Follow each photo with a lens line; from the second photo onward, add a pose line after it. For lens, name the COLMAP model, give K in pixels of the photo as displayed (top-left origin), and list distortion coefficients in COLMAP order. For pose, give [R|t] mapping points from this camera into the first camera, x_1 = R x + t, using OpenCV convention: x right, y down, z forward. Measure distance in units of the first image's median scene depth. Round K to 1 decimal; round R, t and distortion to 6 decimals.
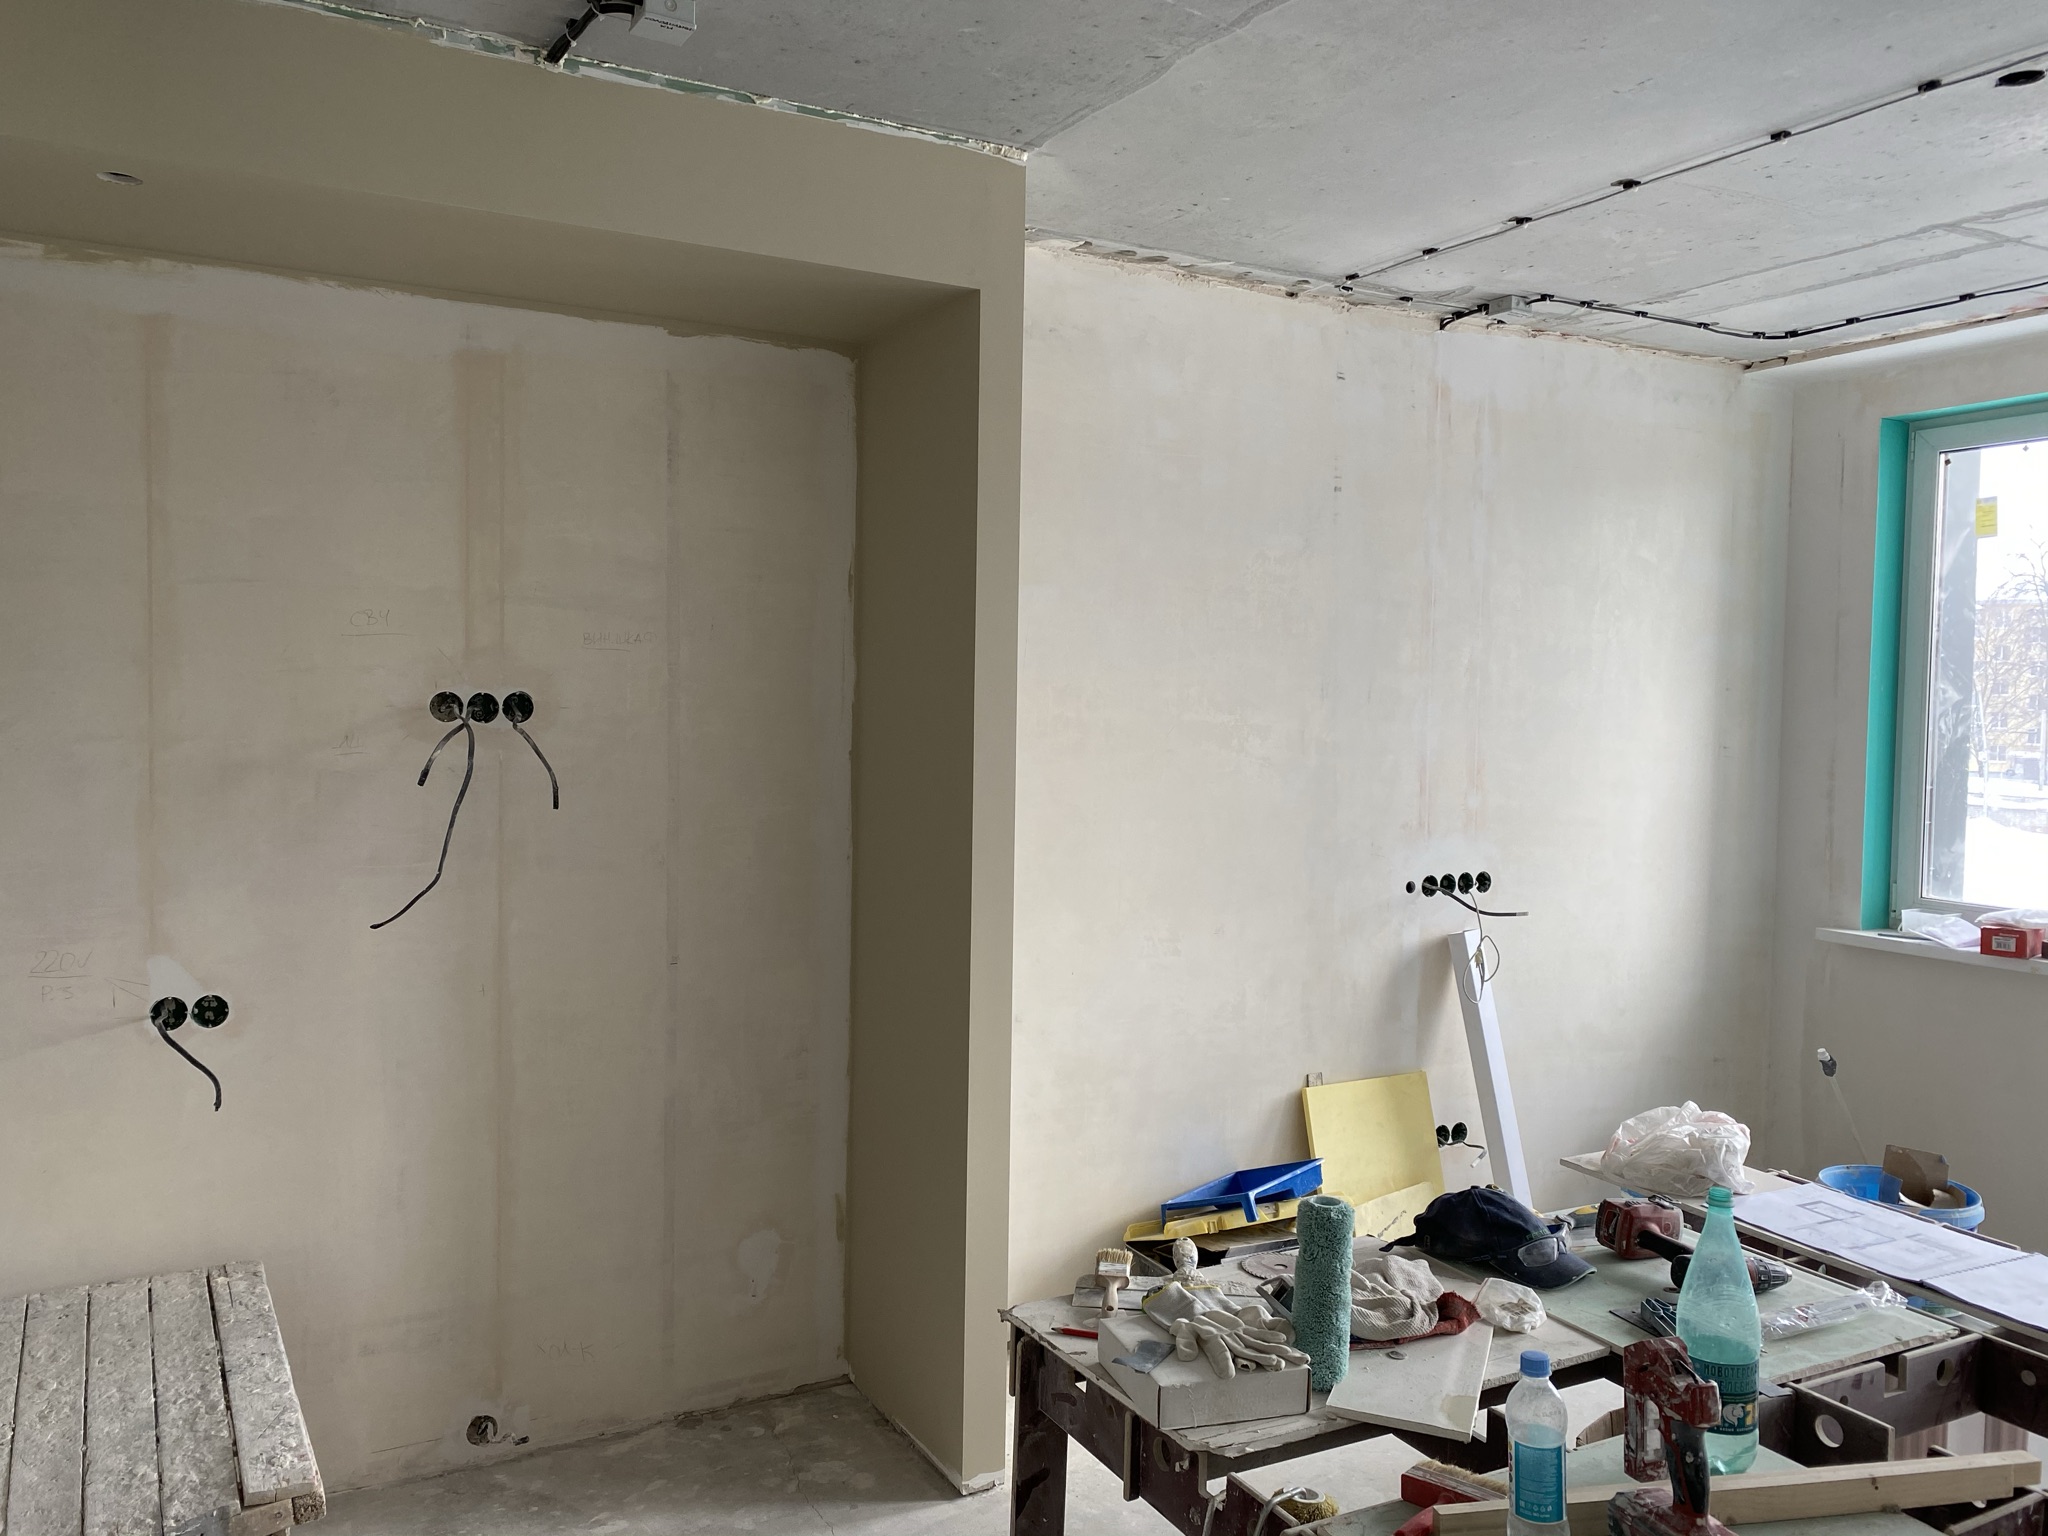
lens RADIAL K [[1555.7, 0, 1011.8], [0, 1555.7, 773.8], [0, 0, 1]] dist [0.025738, -0.040368]
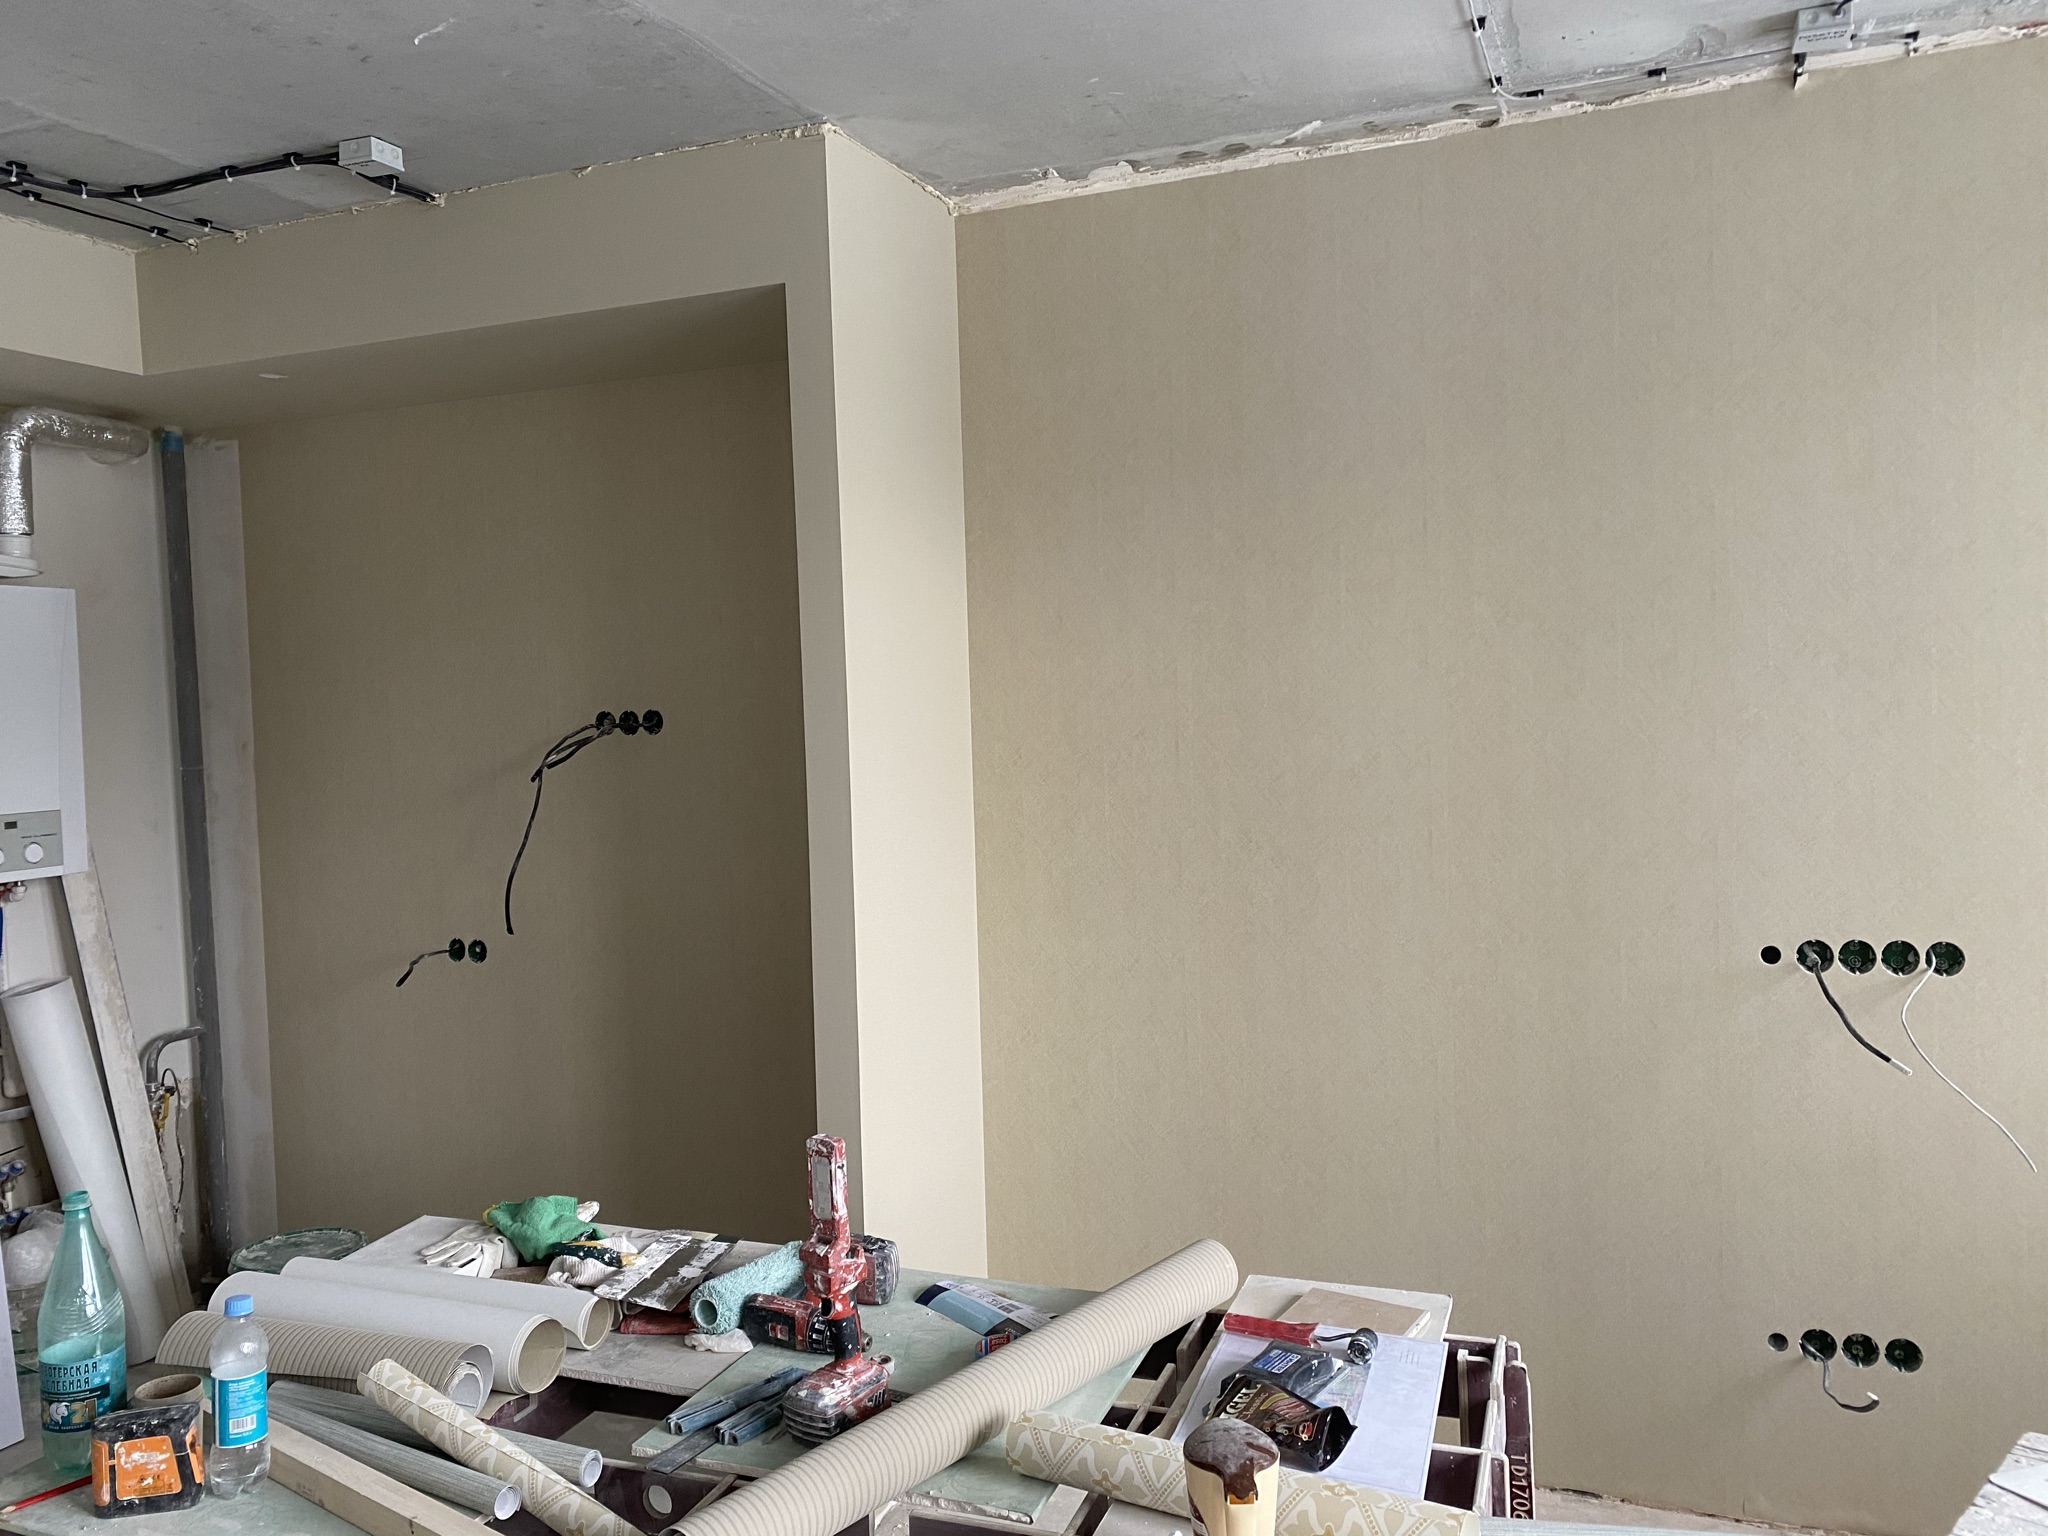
lens RADIAL K [[1555.7, 0, 1026.7], [0, 1555.7, 769.9], [0, 0, 1]] dist [0.025738, -0.040368]
pose [[0.628465, 0.003969, -0.777828, 0.659621], [0.002542, 0.999971, 0.007157, -0.011769], [0.777834, -0.006475, 0.628437, 0.401795]]
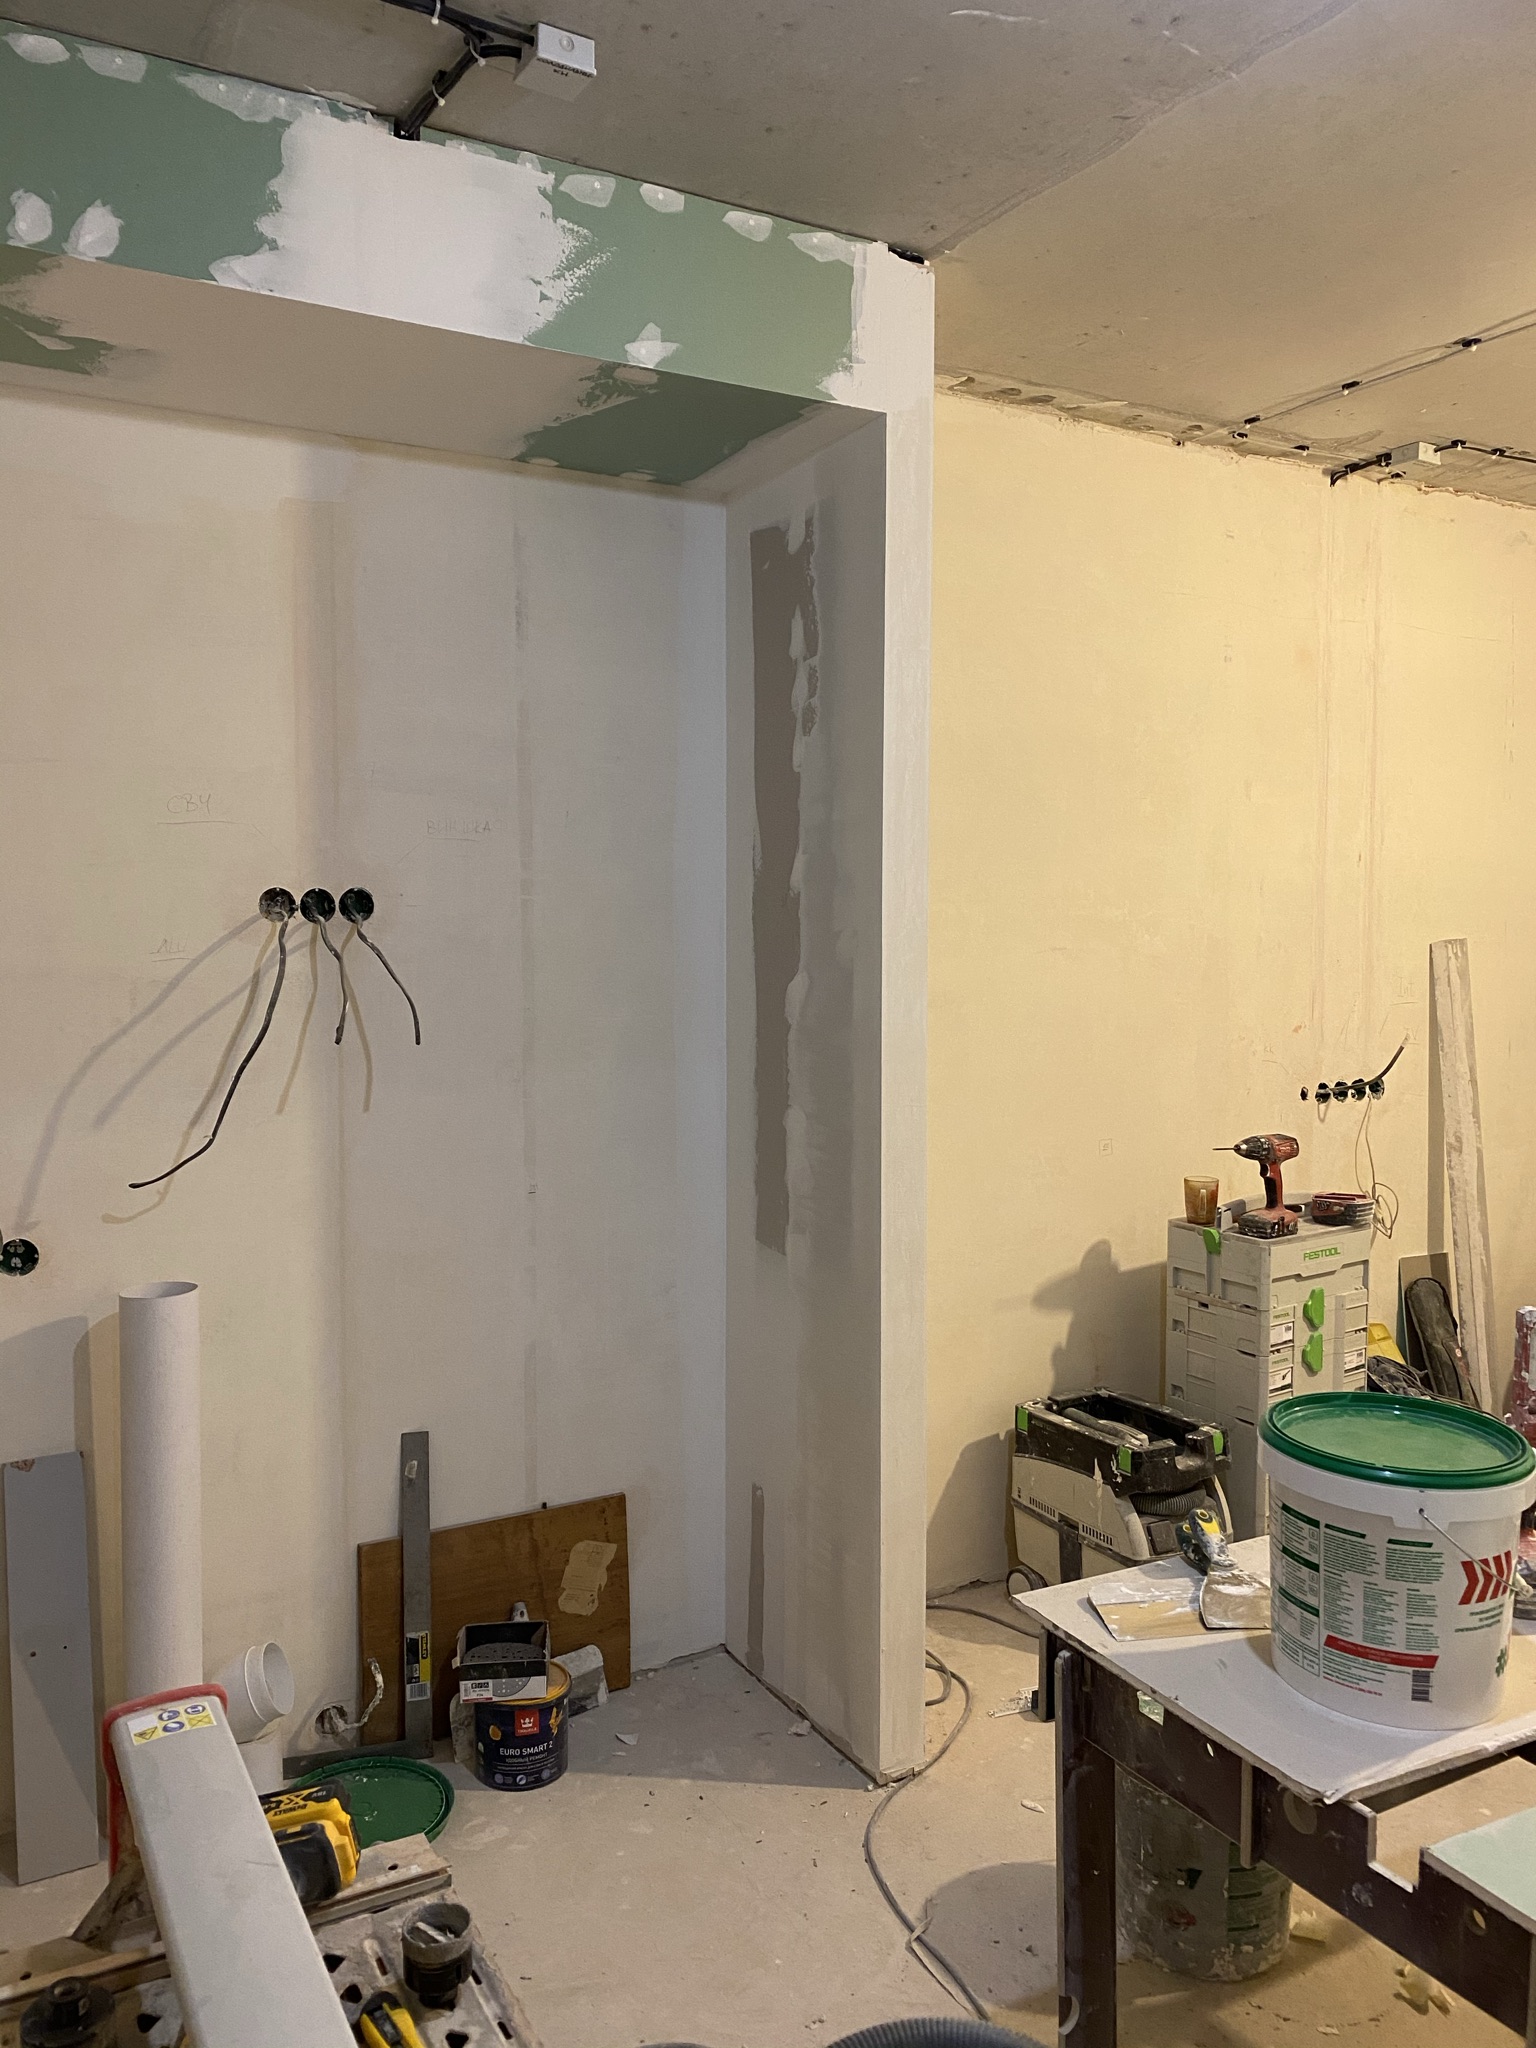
lens RADIAL K [[1555.7, 0, 778.8], [0, 1555.7, 1017.0], [0, 0, 1]] dist [0.025738, -0.040368]
pose [[0.999731, -0.017030, 0.015754, -0.079140], [0.016801, 0.999753, 0.014542, 0.009846], [-0.015998, -0.014273, 0.999770, 0.098634]]
